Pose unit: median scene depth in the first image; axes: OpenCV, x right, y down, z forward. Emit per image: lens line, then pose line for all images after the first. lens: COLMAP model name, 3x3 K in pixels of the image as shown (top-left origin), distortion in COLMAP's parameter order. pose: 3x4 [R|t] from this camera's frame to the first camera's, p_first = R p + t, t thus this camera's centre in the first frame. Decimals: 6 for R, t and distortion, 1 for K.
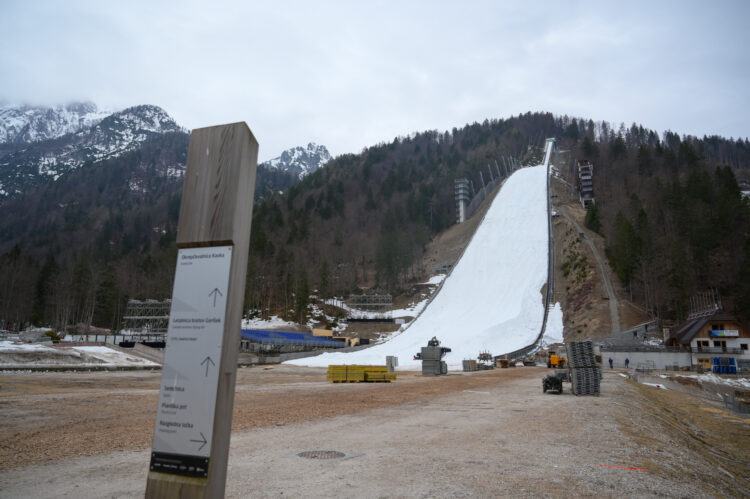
lens RADIAL K [[498.2, 0, 372.8], [0, 498.2, 248.9], [0, 0, 1]] dist [-0.007049, 0.003692]
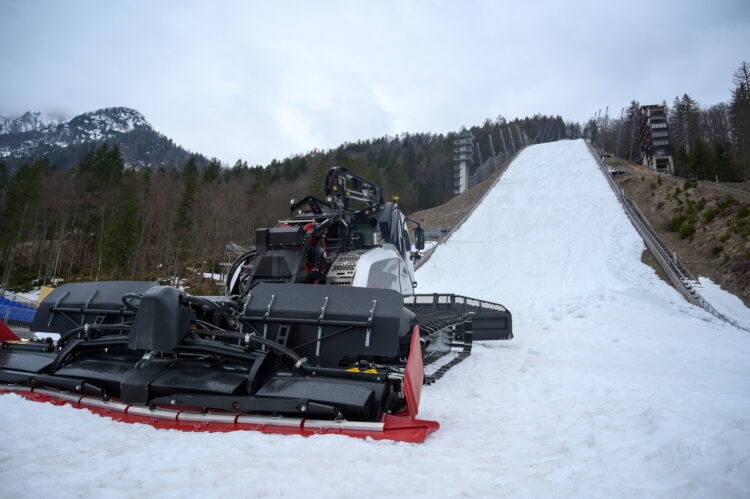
lens RADIAL K [[498.2, 0, 373.9], [0, 498.2, 250.4], [0, 0, 1]] dist [-0.007049, 0.003692]
pose [[0.997897, 0.059244, 0.026290, 0.030379], [-0.057372, 0.996103, -0.066993, 0.048616], [-0.030157, 0.065344, 0.997407, 0.220130]]
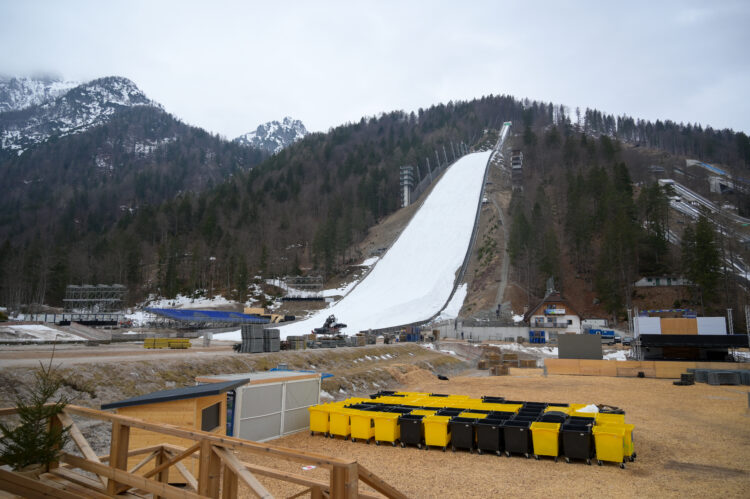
lens RADIAL K [[498.2, 0, 377.3], [0, 498.2, 251.9], [0, 0, 1]] dist [-0.007049, 0.003692]
pose [[0.998871, 0.001116, 0.047501, 0.043184], [-0.003788, 0.998411, 0.056218, -0.010322], [-0.047363, -0.056335, 0.997288, -0.046523]]
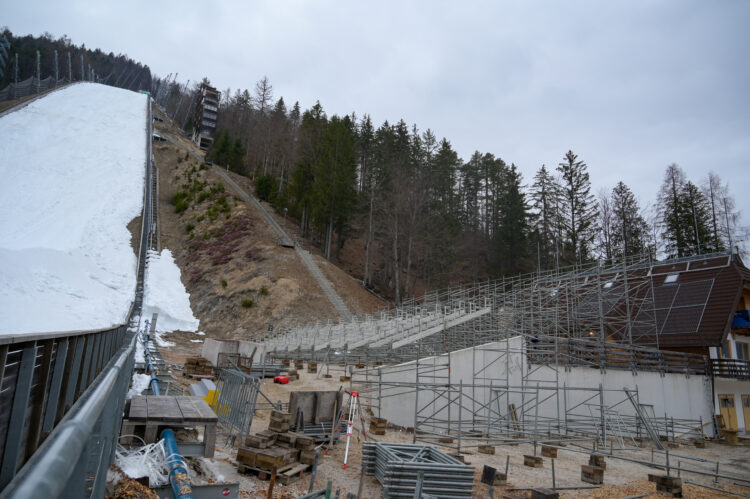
lens RADIAL K [[498.2, 0, 372.7], [0, 498.2, 249.6], [0, 0, 1]] dist [-0.007049, 0.003692]
pose [[0.641187, 0.196441, 0.741815, 0.057013], [-0.188629, 0.977367, -0.095776, 0.043522], [-0.743840, -0.078518, 0.663730, 0.207184]]
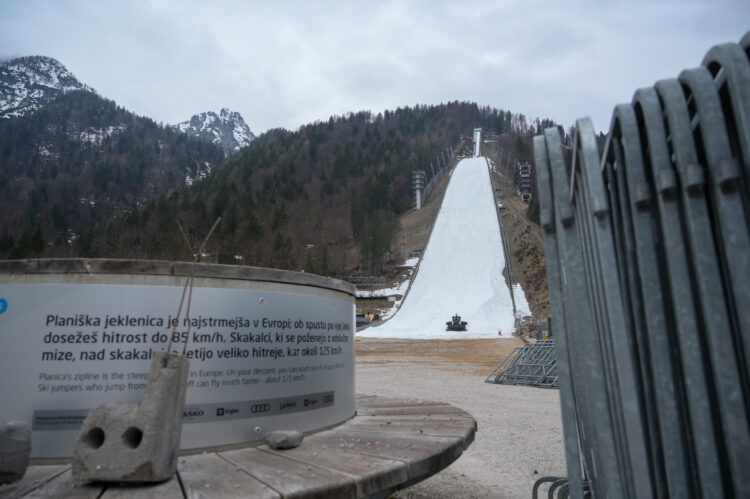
lens RADIAL K [[498.2, 0, 376.9], [0, 498.2, 250.0], [0, 0, 1]] dist [-0.007049, 0.003692]
pose [[0.981294, 0.010553, 0.192223, -0.083773], [-0.022110, 0.998067, 0.058075, -0.015848], [-0.191239, -0.061238, 0.979631, -0.060506]]
